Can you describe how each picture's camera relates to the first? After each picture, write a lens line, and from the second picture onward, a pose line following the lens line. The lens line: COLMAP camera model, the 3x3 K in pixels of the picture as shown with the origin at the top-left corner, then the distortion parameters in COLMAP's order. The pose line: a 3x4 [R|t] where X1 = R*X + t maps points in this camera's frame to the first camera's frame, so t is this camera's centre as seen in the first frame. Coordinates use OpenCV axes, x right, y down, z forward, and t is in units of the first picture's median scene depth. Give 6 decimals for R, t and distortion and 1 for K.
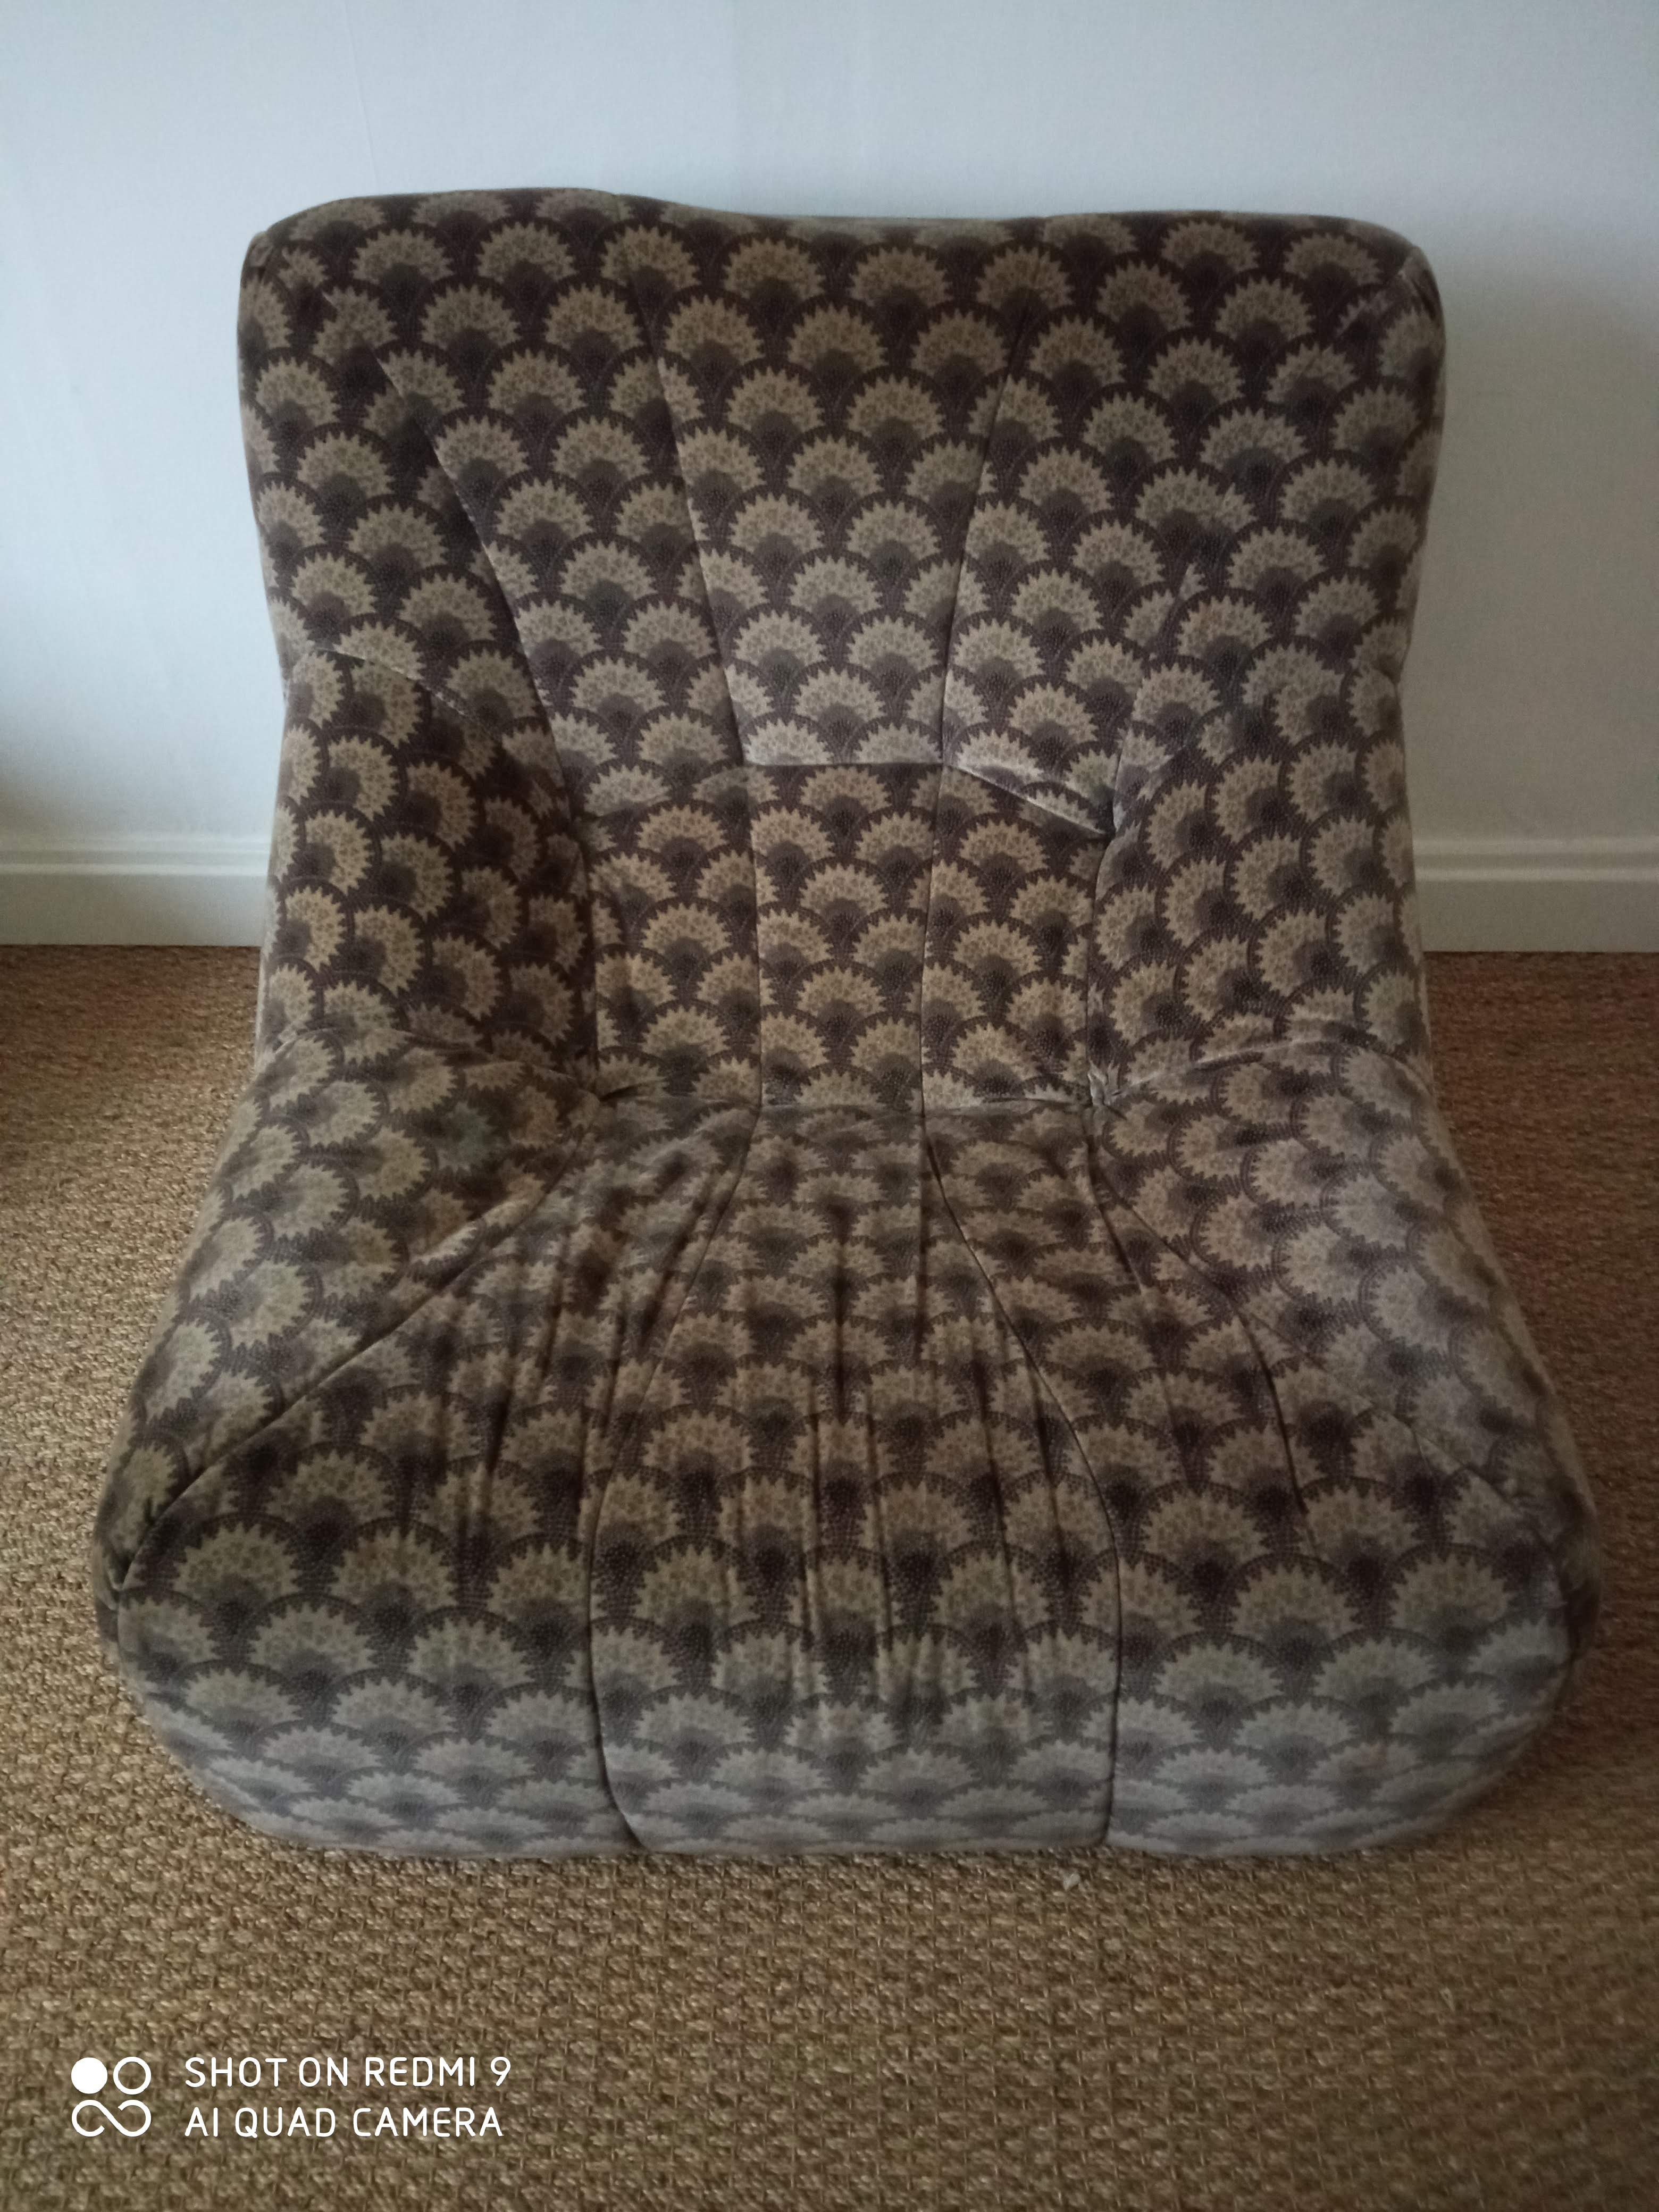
lens RADIAL K [[1748.9, 0, 865.2], [0, 1748.9, 1105.4], [0, 0, 1]] dist [0.135009, -0.242702]
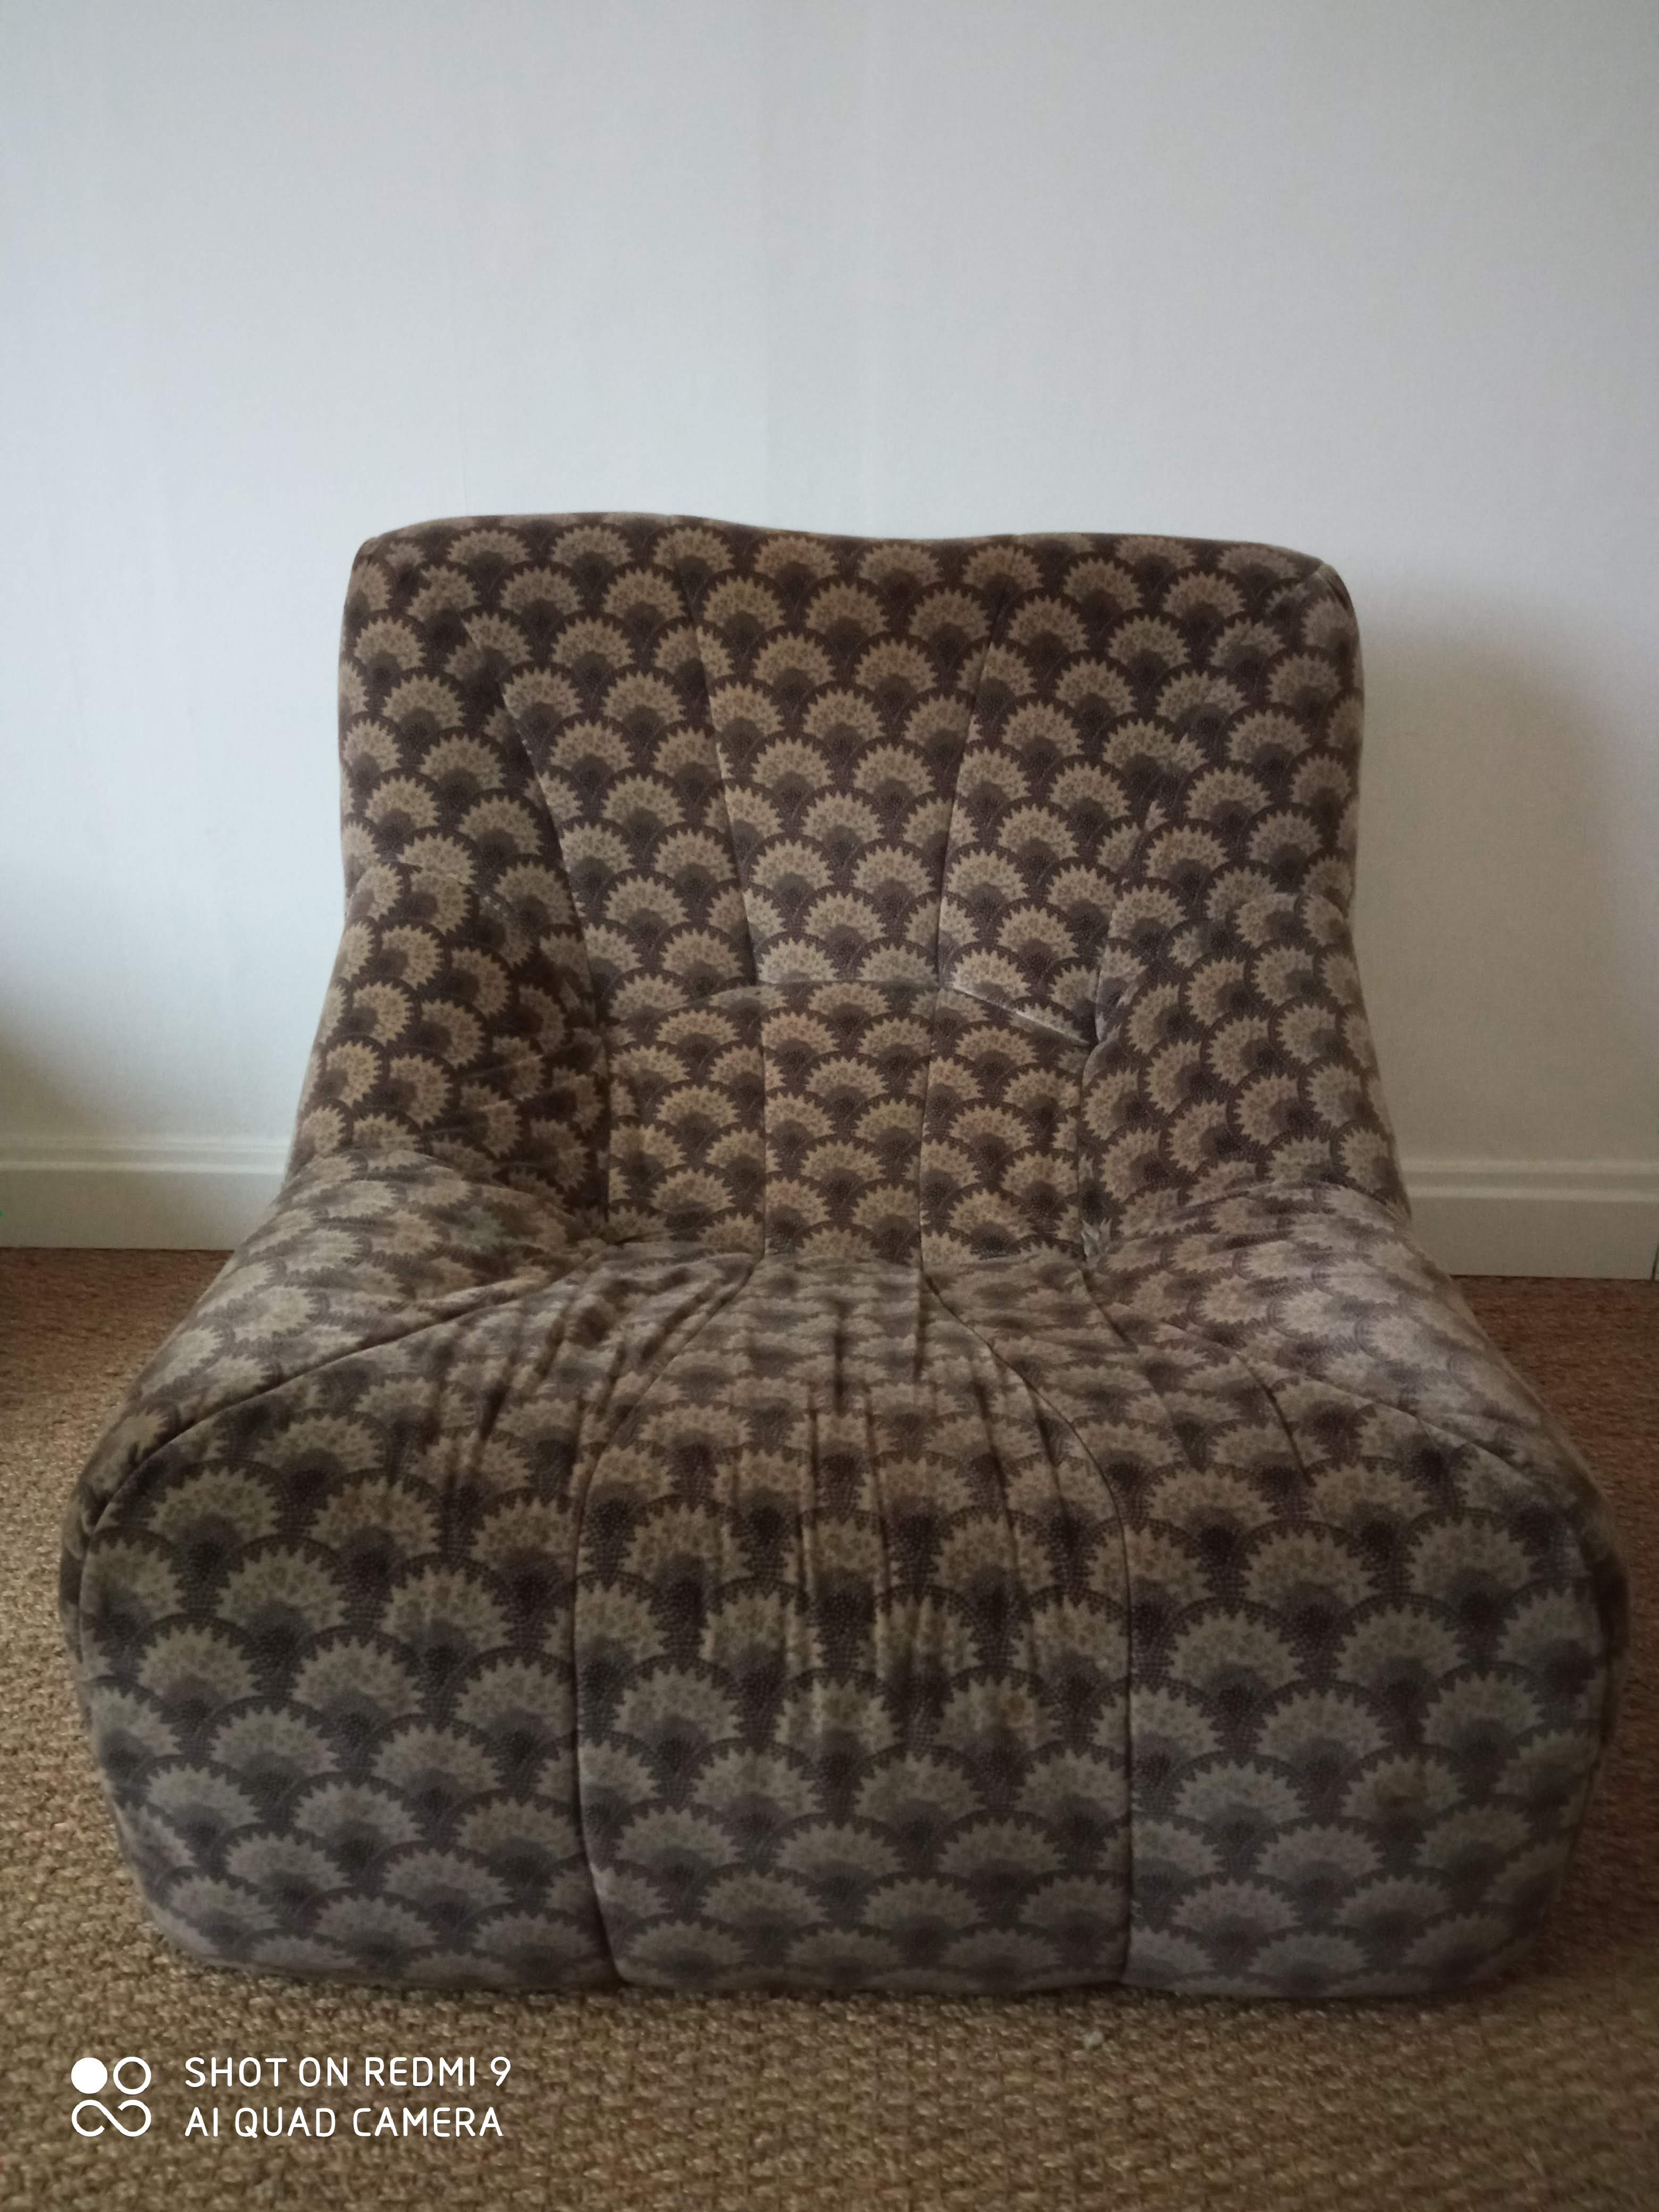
lens RADIAL K [[1743.9, 0, 866.9], [0, 1743.9, 1106.2], [0, 0, 1]] dist [0.109097, -0.153583]
pose [[0.999970, 0.007784, 0.000035, 0.000105], [-0.007255, 0.933665, -0.358075, 0.307026], [-0.002820, 0.358064, 0.933693, 0.013899]]
